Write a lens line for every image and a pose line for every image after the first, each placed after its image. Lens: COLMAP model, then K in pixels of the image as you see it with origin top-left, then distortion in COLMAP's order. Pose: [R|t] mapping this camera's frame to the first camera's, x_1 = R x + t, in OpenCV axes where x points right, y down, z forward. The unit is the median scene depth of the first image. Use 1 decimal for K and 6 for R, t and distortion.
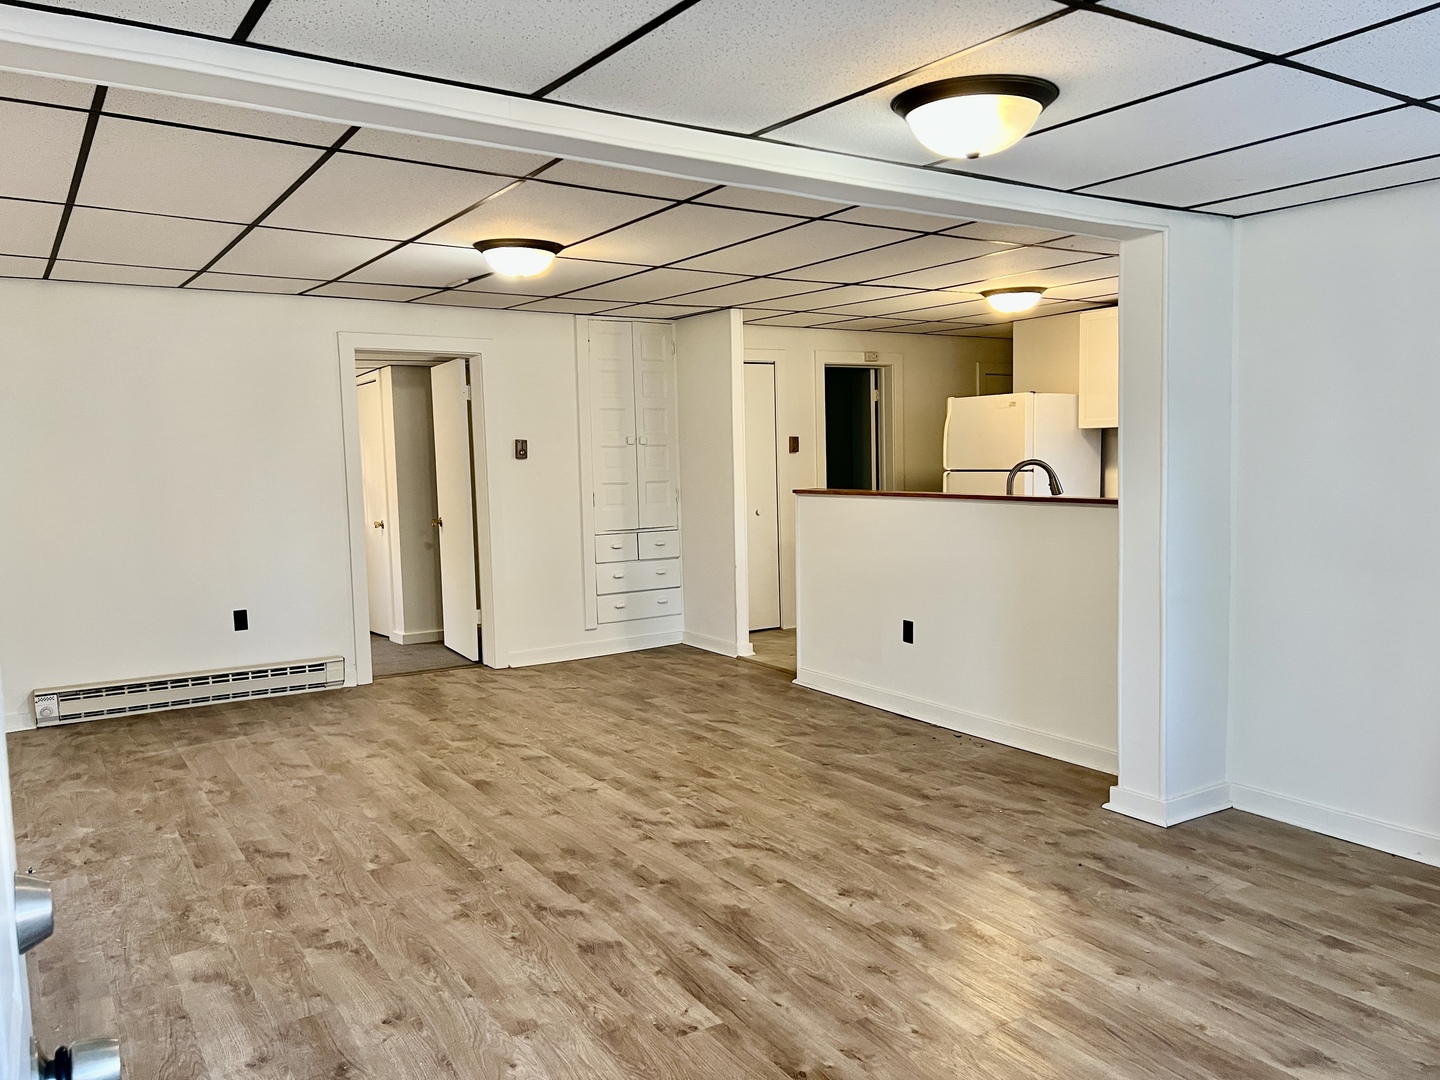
lens RADIAL K [[1092.4, 0, 720.0], [0, 1092.4, 540.0], [0, 0, 1]] dist [0.052447, -0.065818]
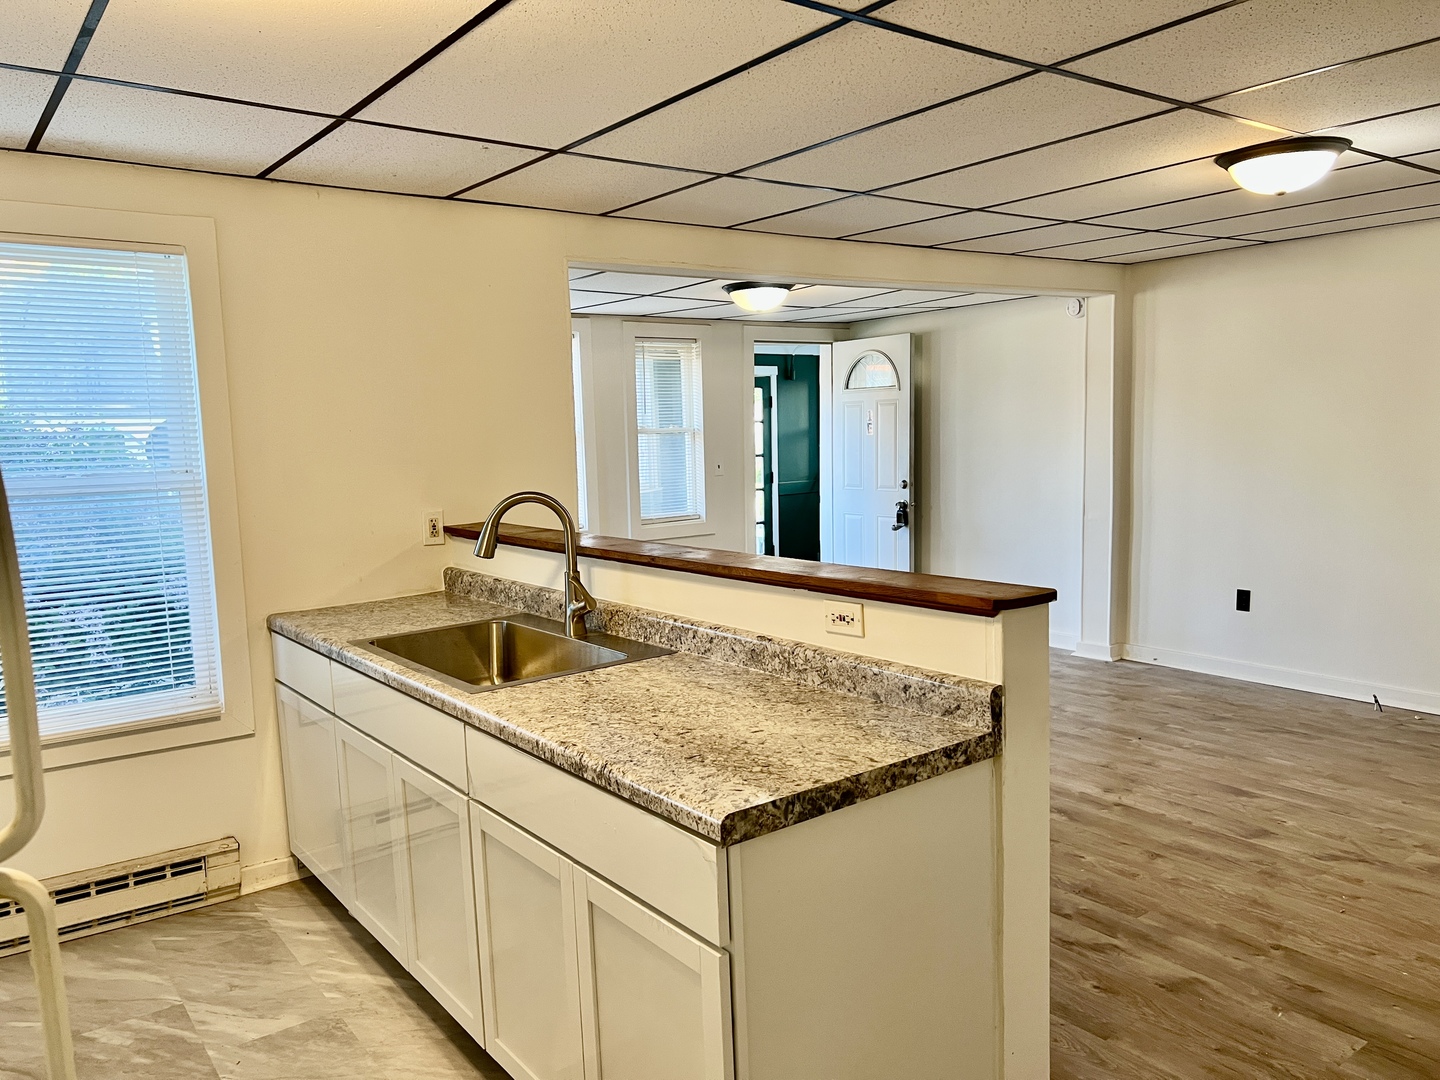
lens RADIAL K [[1092.4, 0, 720.0], [0, 1092.4, 540.0], [0, 0, 1]] dist [0.052447, -0.065818]
pose [[-0.996946, 0.055657, -0.054785, 0.287842], [0.044503, 0.981331, 0.187109, -0.199502], [0.064176, 0.184100, -0.980810, 2.068119]]
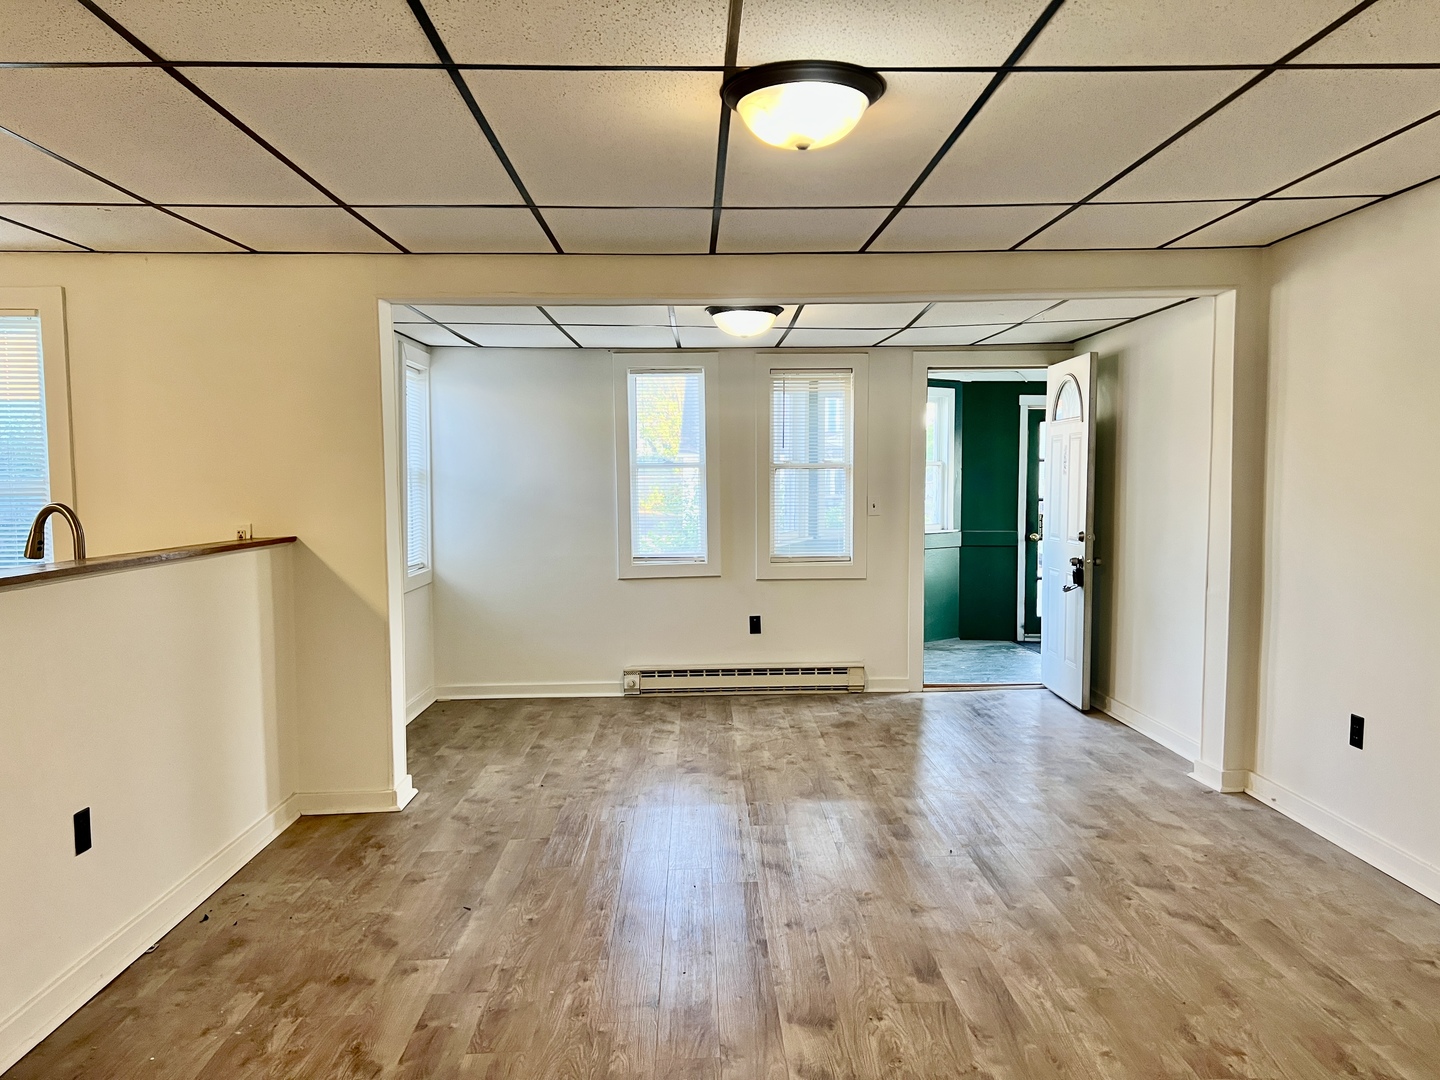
lens RADIAL K [[1092.4, 0, 720.0], [0, 1092.4, 540.0], [0, 0, 1]] dist [0.052447, -0.065818]
pose [[-0.851683, -0.004443, 0.524038, -0.514602], [0.066484, 0.990968, 0.116454, -0.135563], [-0.519822, 0.134022, -0.843696, 1.787133]]
